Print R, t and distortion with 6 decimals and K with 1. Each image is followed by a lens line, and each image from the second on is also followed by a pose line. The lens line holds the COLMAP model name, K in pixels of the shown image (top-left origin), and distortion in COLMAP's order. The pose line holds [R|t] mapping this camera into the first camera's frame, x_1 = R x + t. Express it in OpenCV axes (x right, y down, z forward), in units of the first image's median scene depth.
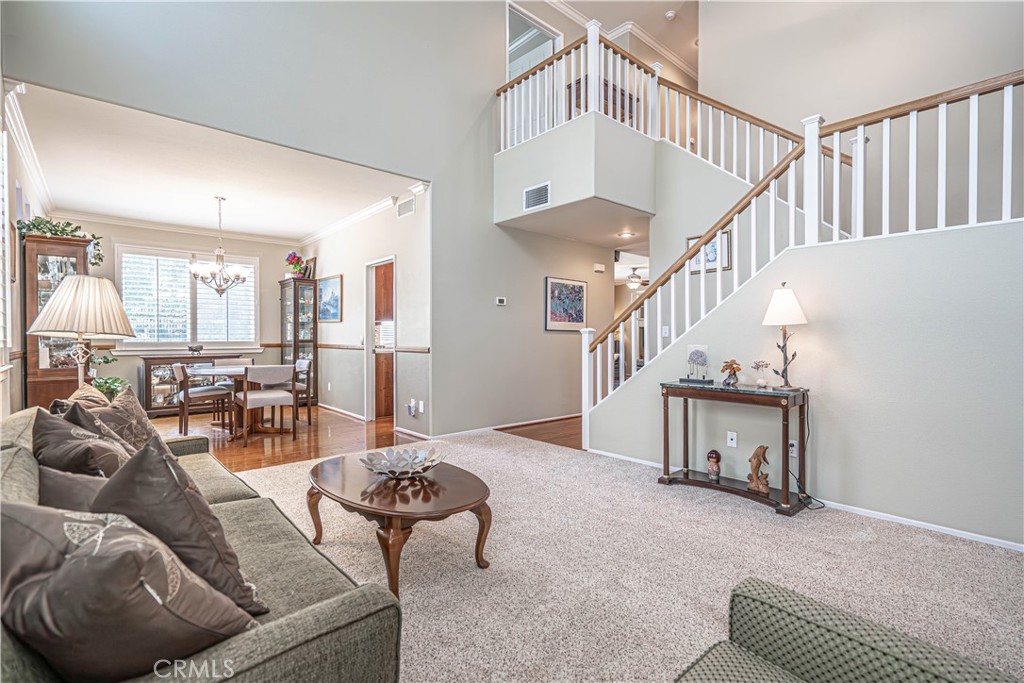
lens RADIAL K [[473.9, 0, 514.1], [0, 473.9, 340.6], [0, 0, 1]] dist [-0.003614, 0.003193]
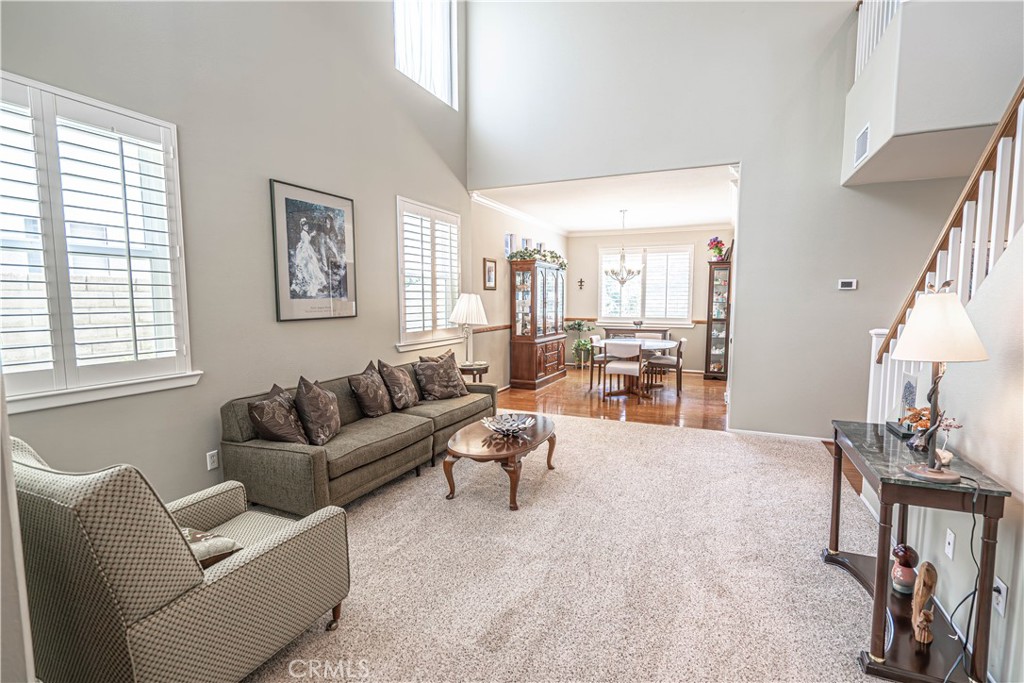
lens RADIAL K [[473.9, 0, 519.1], [0, 473.9, 341.0], [0, 0, 1]] dist [-0.003614, 0.003193]
pose [[0.427143, 0.080883, -0.900559, 0.457515], [-0.008796, 0.996316, 0.085311, -0.052364], [0.904141, -0.028519, 0.426281, 0.174039]]
